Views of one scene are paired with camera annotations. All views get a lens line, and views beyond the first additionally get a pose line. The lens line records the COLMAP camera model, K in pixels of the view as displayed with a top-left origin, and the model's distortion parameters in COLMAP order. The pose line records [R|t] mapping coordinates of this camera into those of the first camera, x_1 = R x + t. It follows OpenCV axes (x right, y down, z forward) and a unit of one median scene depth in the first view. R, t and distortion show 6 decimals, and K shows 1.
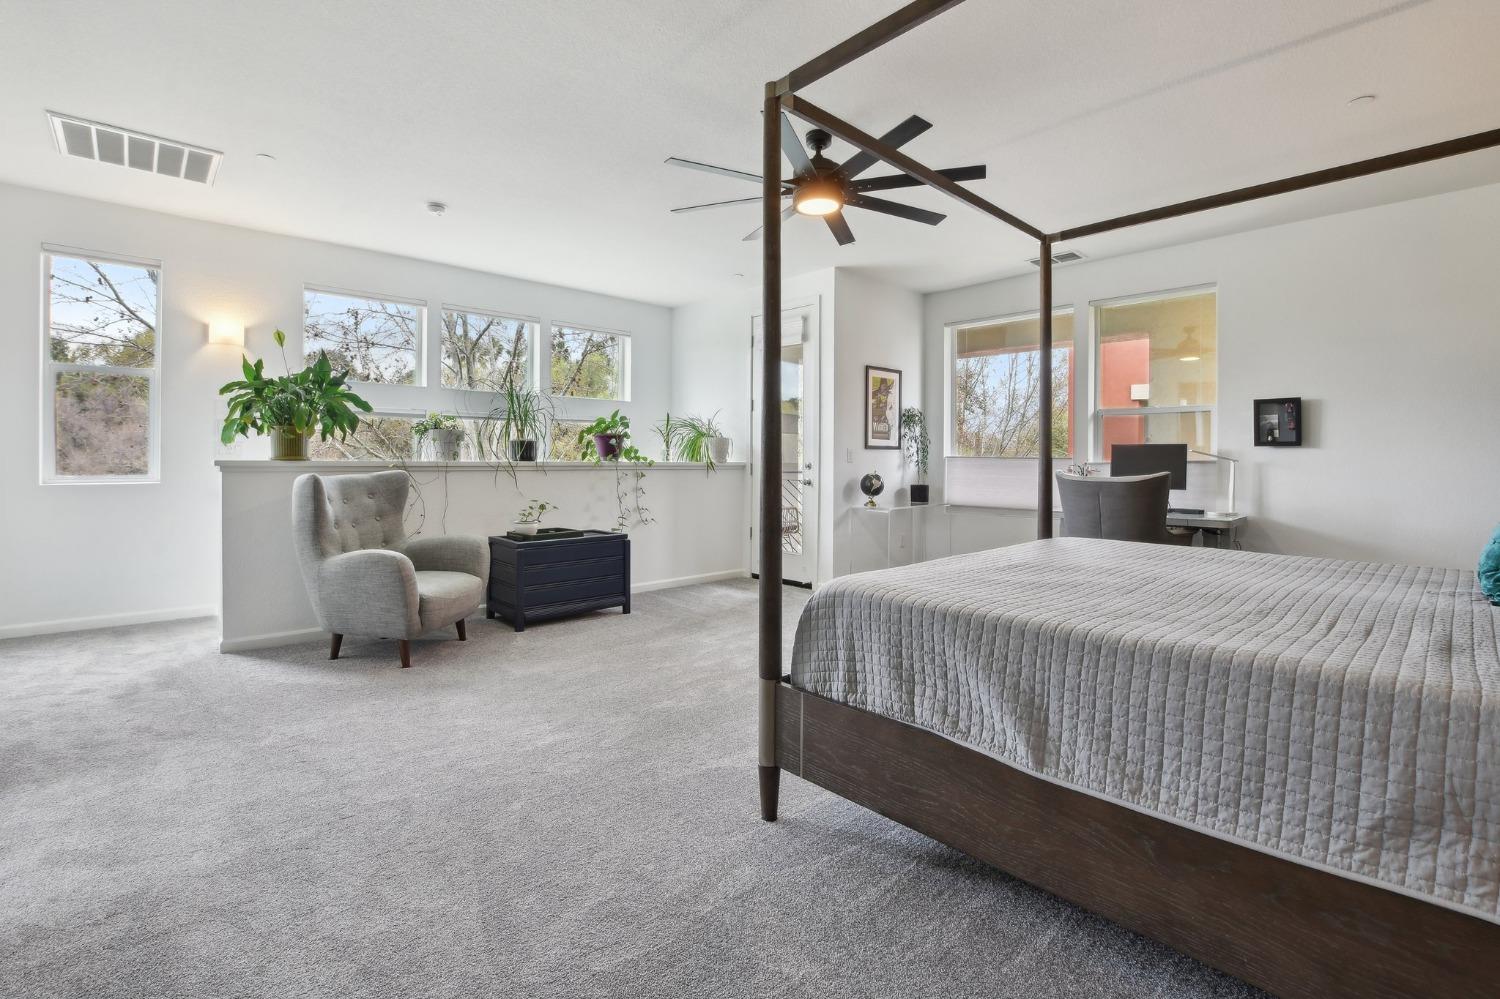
lens RADIAL K [[670.0, 0, 754.1], [0, 670.0, 460.6], [0, 0, 1]] dist [-0.018709, -0.001405]
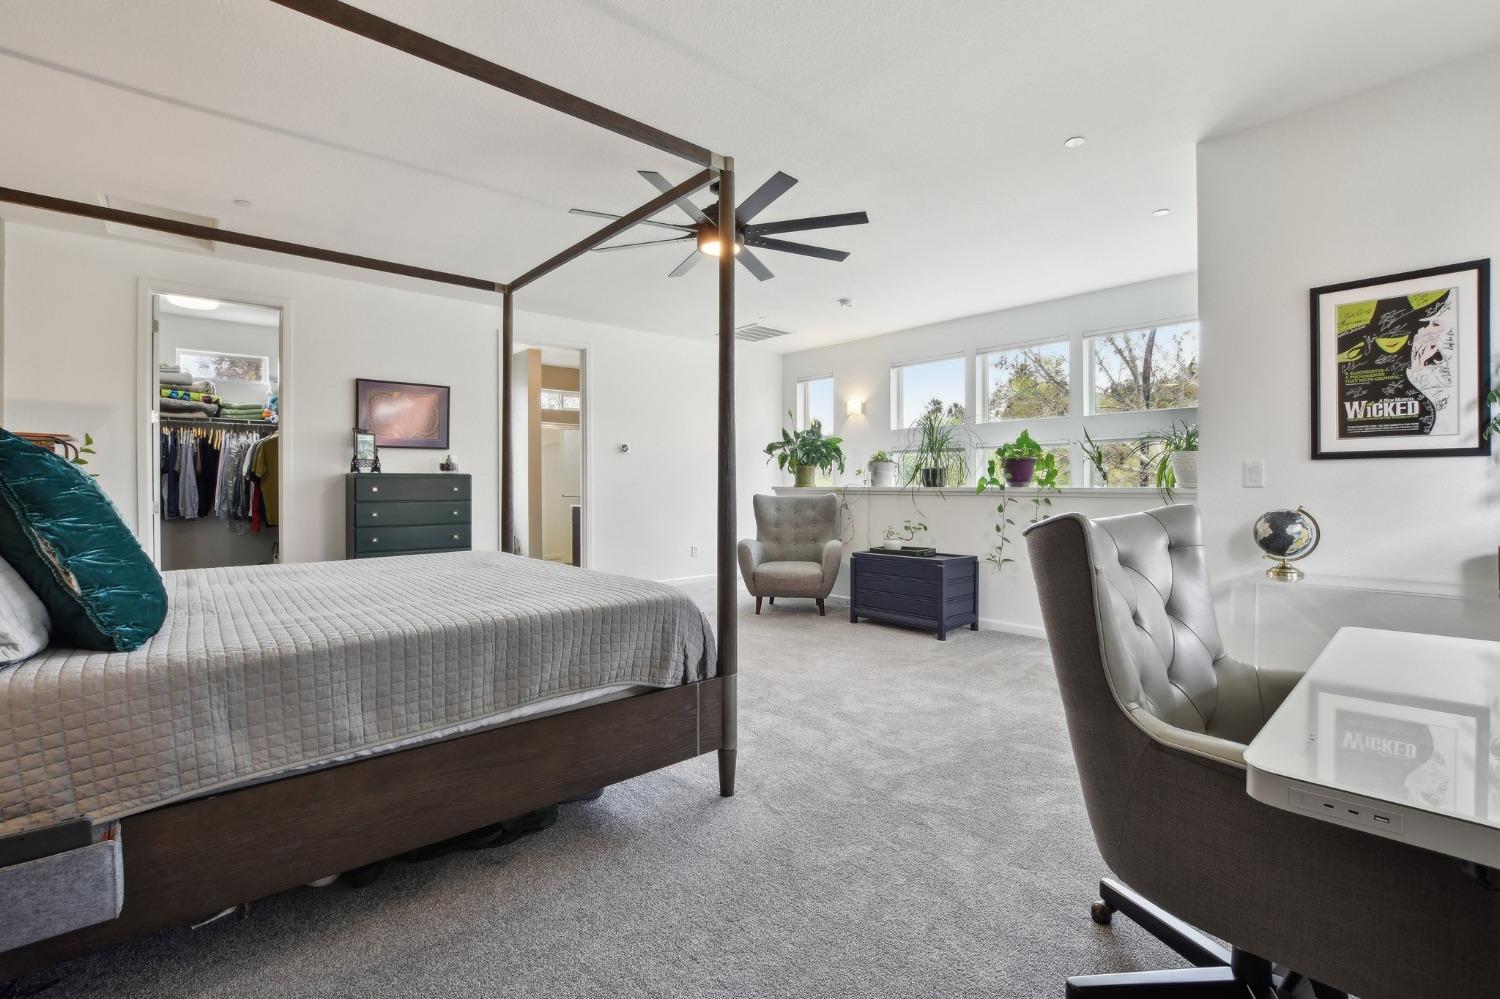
lens RADIAL K [[670.0, 0, 751.3], [0, 670.0, 488.9], [0, 0, 1]] dist [-0.018709, -0.001405]
pose [[-0.011280, 0.000682, -0.999936, 0.653477], [0.003179, 0.999995, 0.000646, 0.002205], [0.999931, -0.003172, -0.011282, 0.593478]]
